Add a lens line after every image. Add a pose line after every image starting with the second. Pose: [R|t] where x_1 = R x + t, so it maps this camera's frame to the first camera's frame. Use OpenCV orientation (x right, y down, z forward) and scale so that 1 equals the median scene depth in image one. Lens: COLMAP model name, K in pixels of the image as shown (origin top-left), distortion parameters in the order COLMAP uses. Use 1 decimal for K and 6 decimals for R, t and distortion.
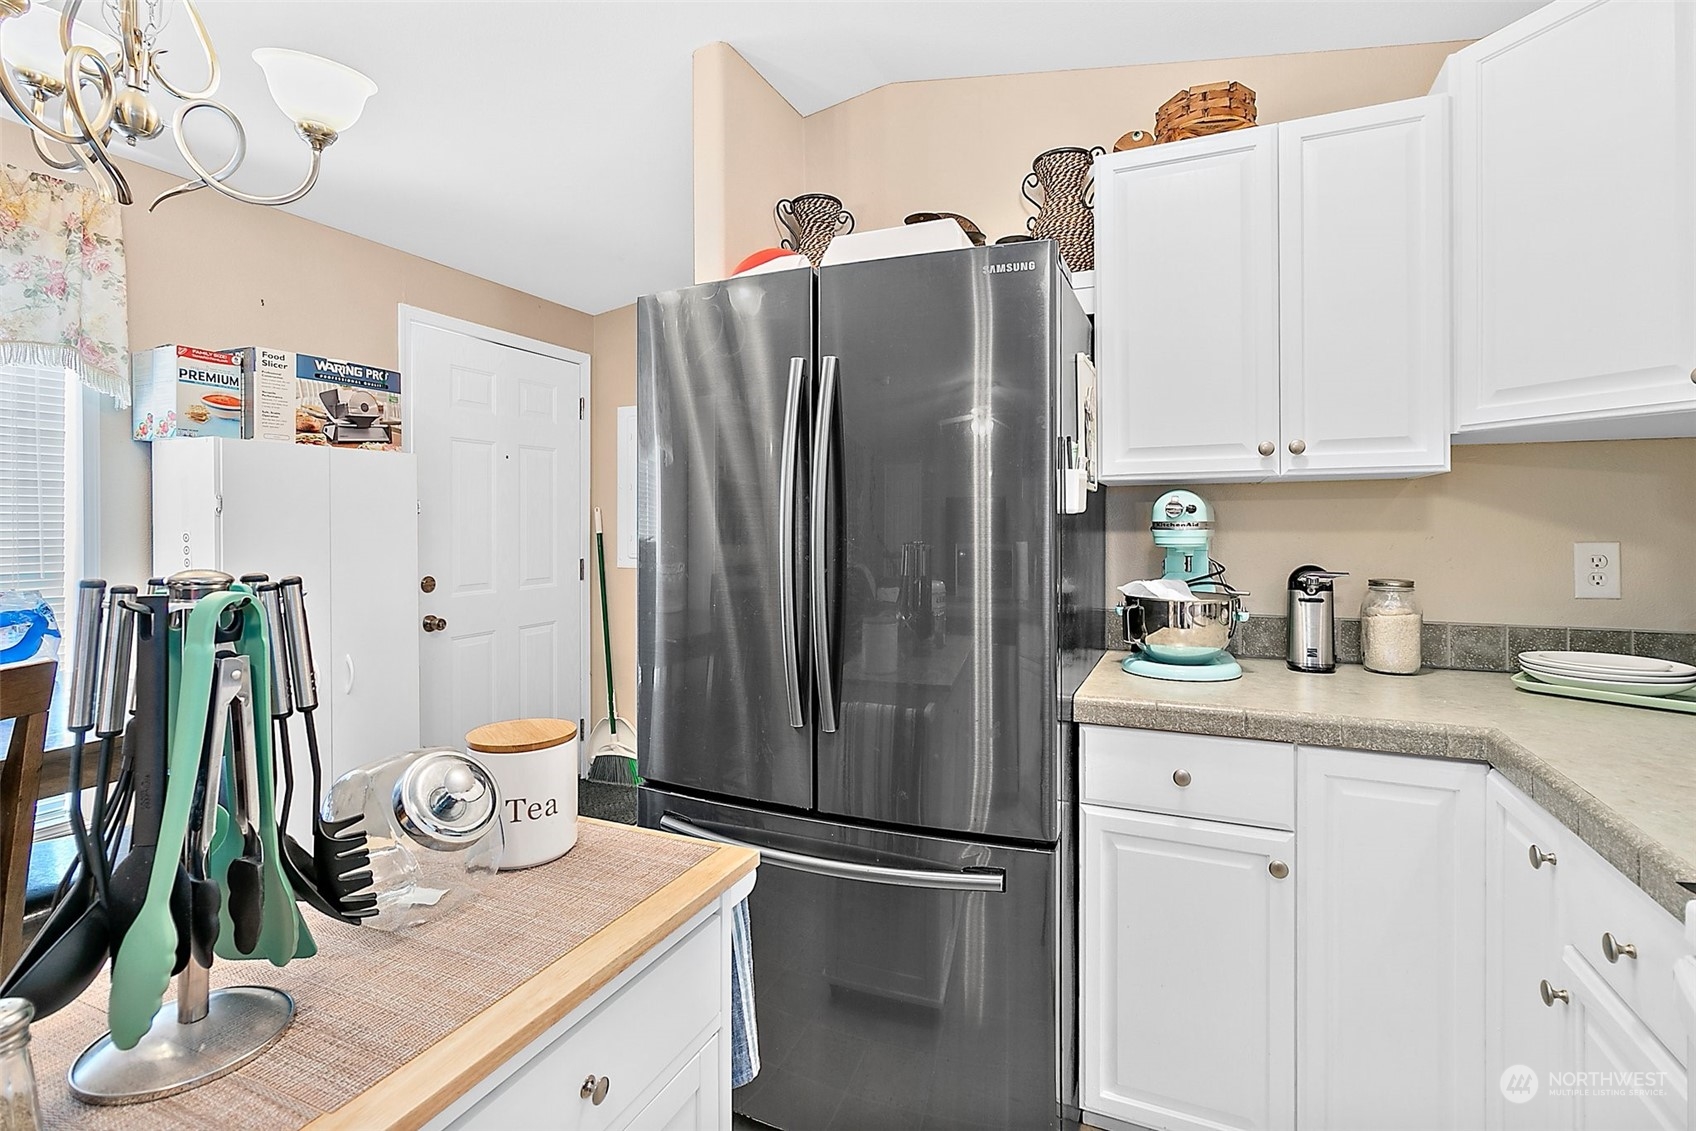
lens RADIAL K [[797.9, 0, 865.2], [0, 797.9, 522.0], [0, 0, 1]] dist [0.001203, -0.000860]
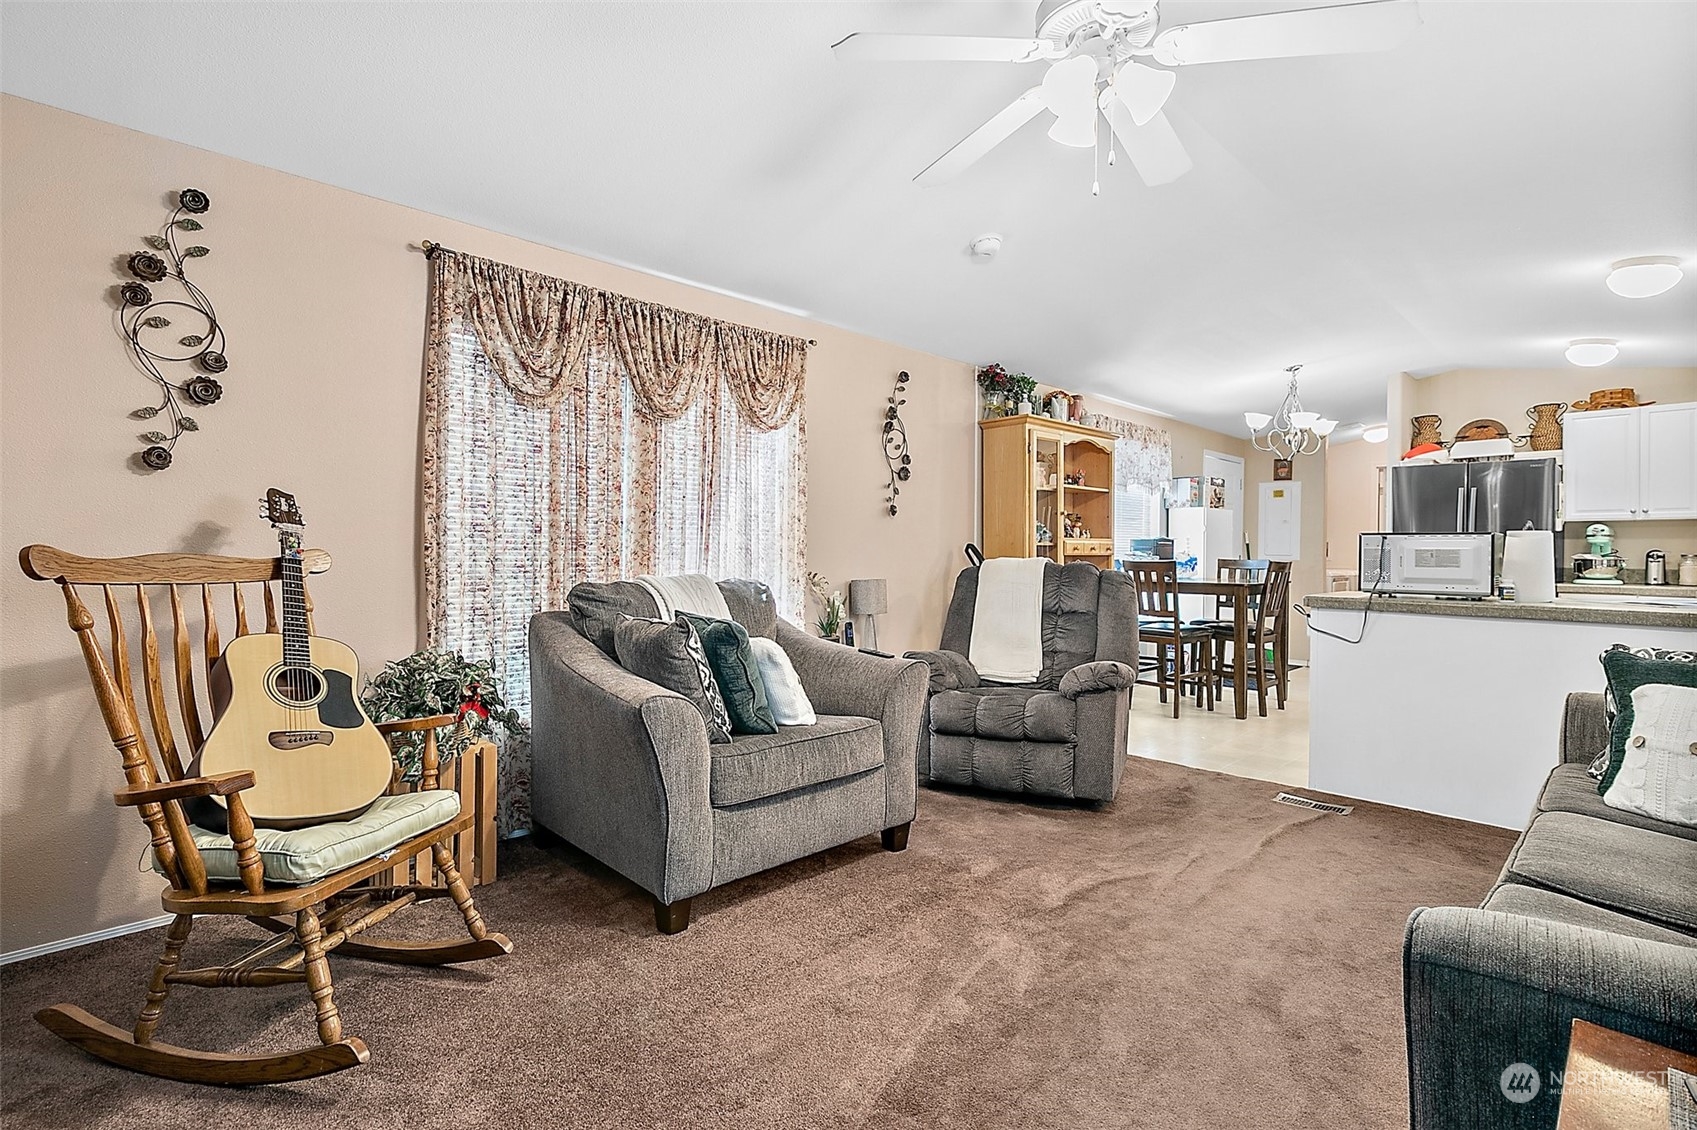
lens RADIAL K [[798.3, 0, 846.0], [0, 798.3, 551.7], [0, 0, 1]] dist [0.001203, -0.000860]
pose [[0.923228, 0.013388, -0.384019, -1.085934], [-0.013171, 0.999908, 0.003193, 0.093523], [0.384026, 0.002110, 0.923320, -2.921180]]
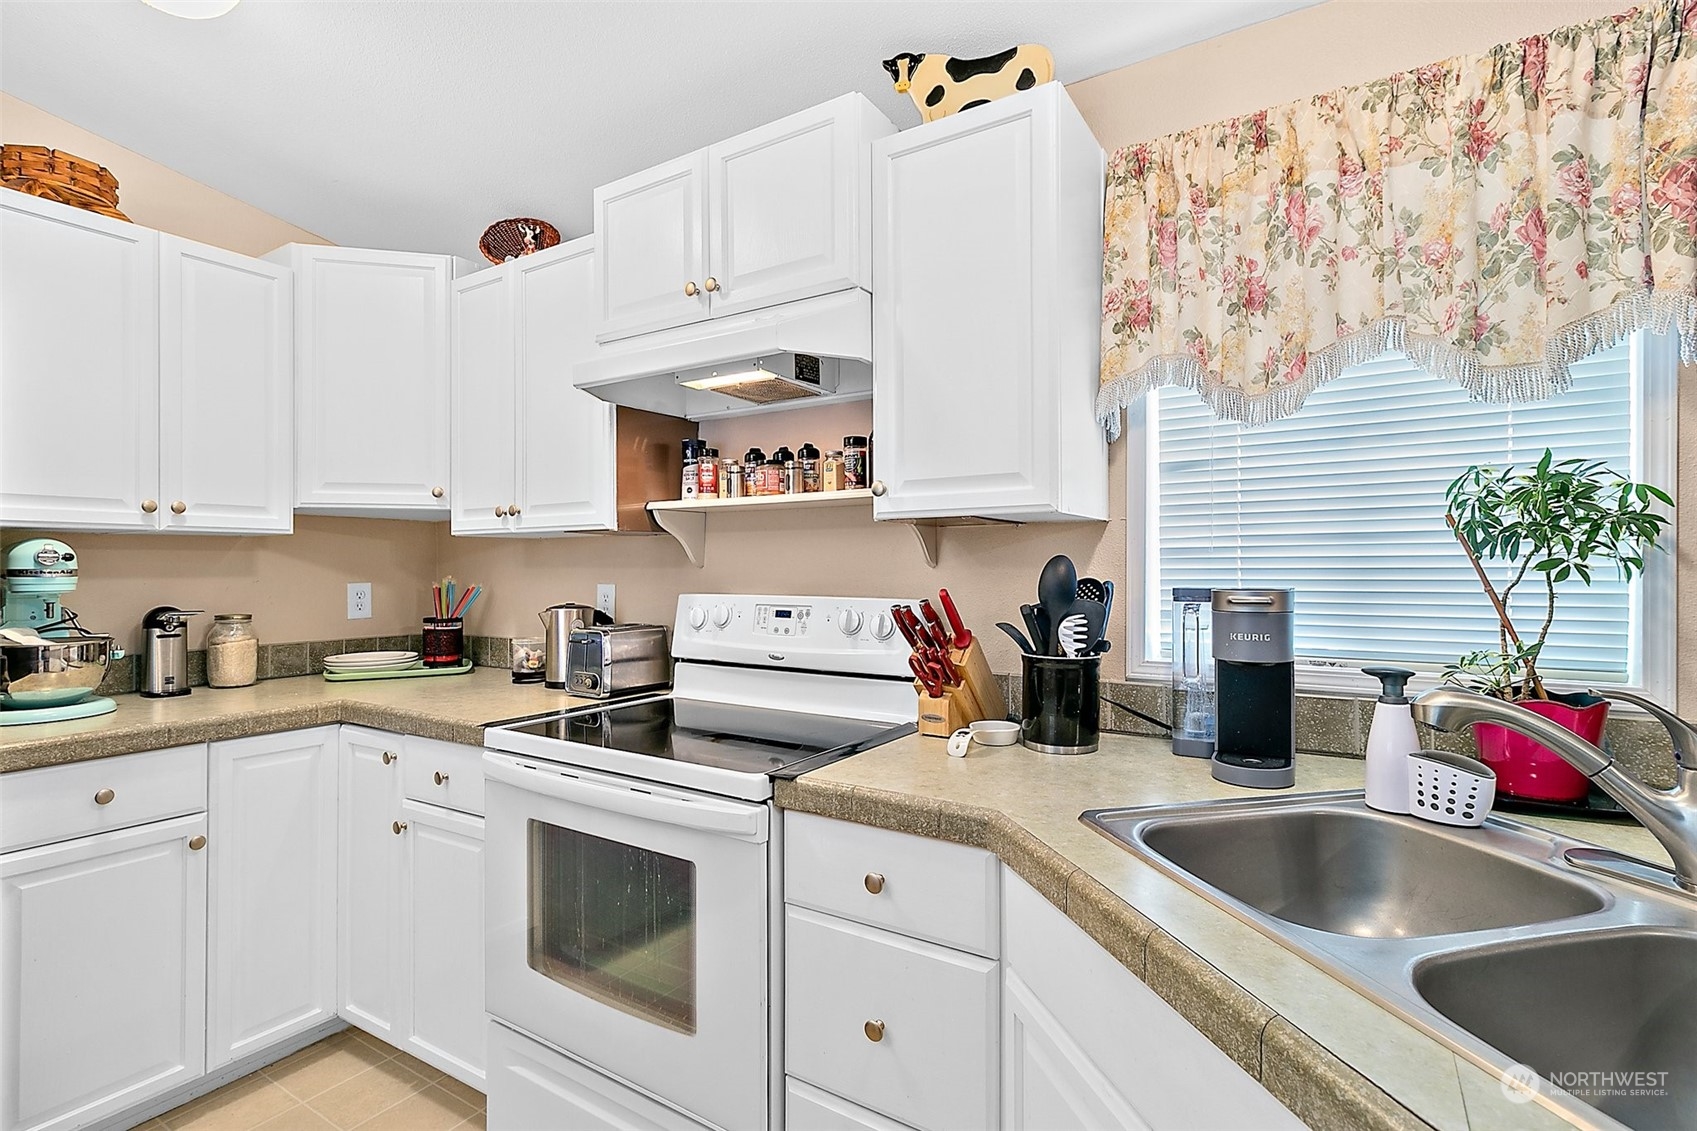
lens RADIAL K [[798.3, 0, 850.1], [0, 798.3, 574.0], [0, 0, 1]] dist [0.001203, -0.000860]
pose [[0.143220, -0.003775, 0.989684, -0.474371], [-0.000220, 0.999993, 0.003846, 0.001935], [-0.989691, -0.000768, 0.143218, -0.168202]]
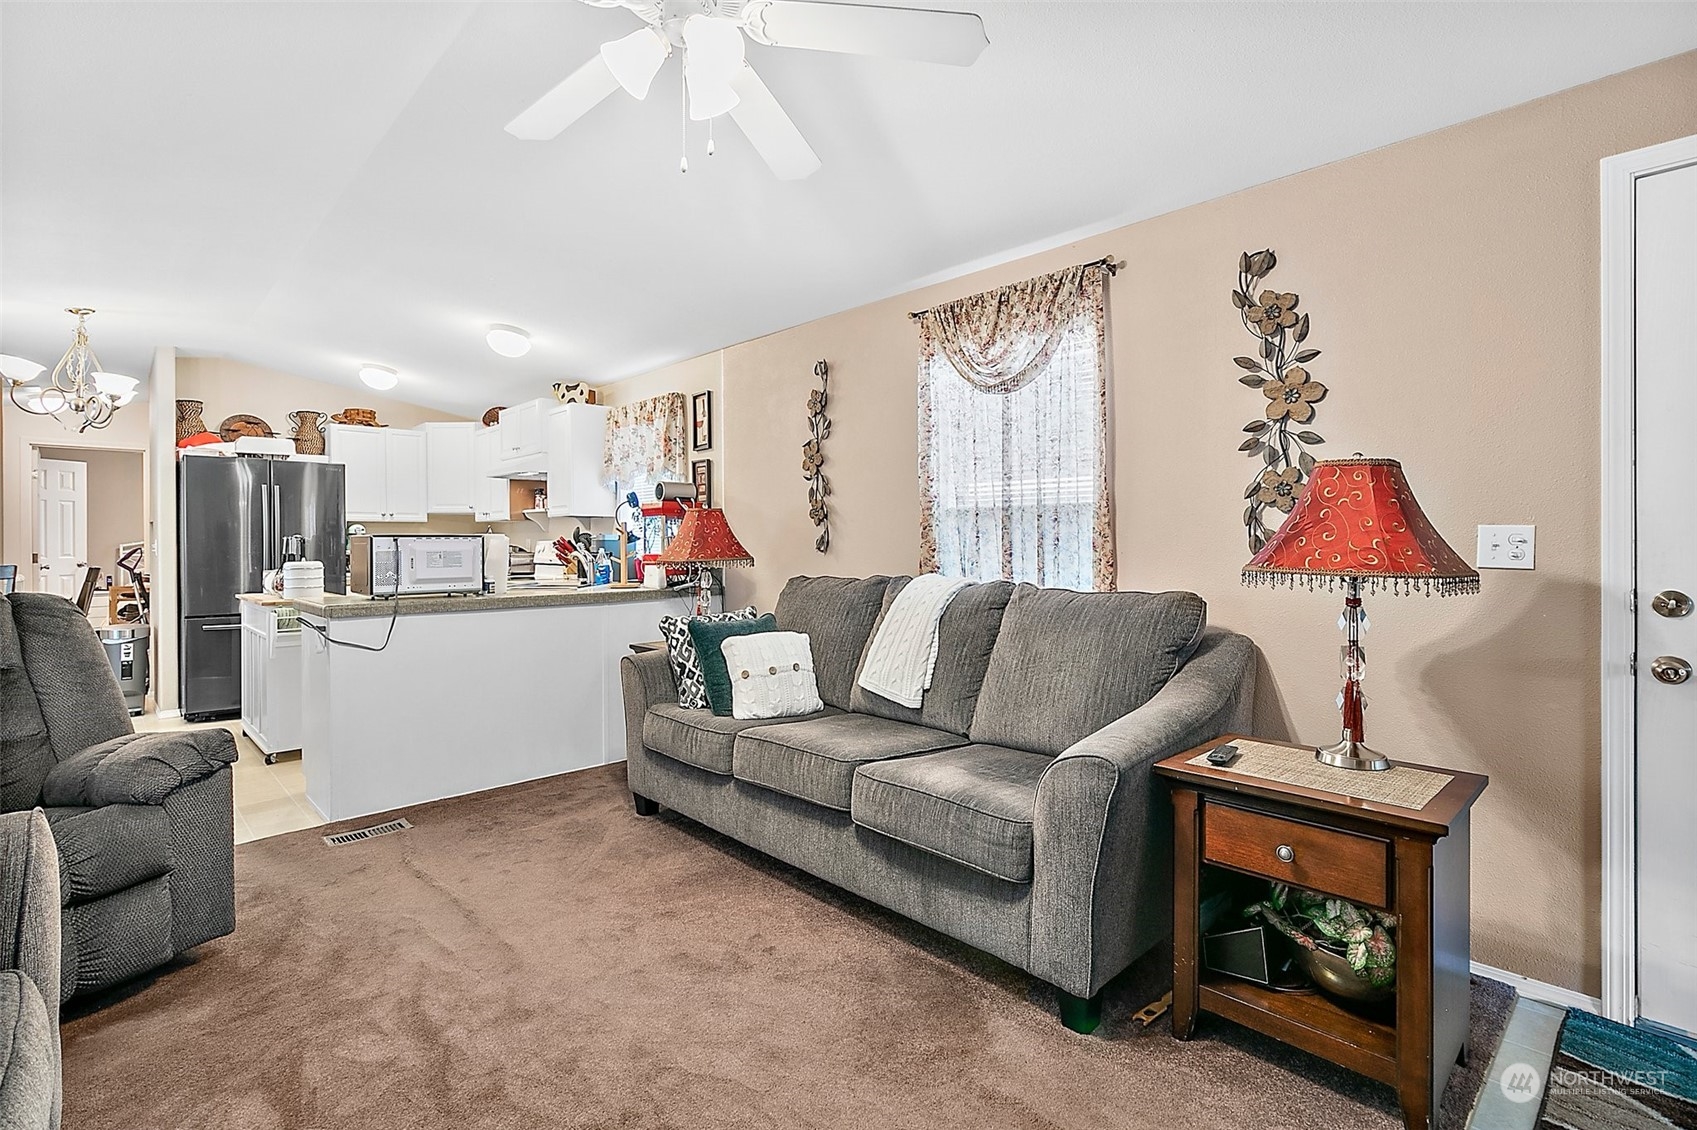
lens RADIAL K [[798.3, 0, 850.7], [0, 798.3, 551.1], [0, 0, 1]] dist [0.001203, -0.000860]
pose [[0.381299, -0.005786, 0.924434, -2.026850], [0.004385, 0.999980, 0.004451, 0.070825], [-0.924441, 0.002357, 0.381317, -2.343512]]
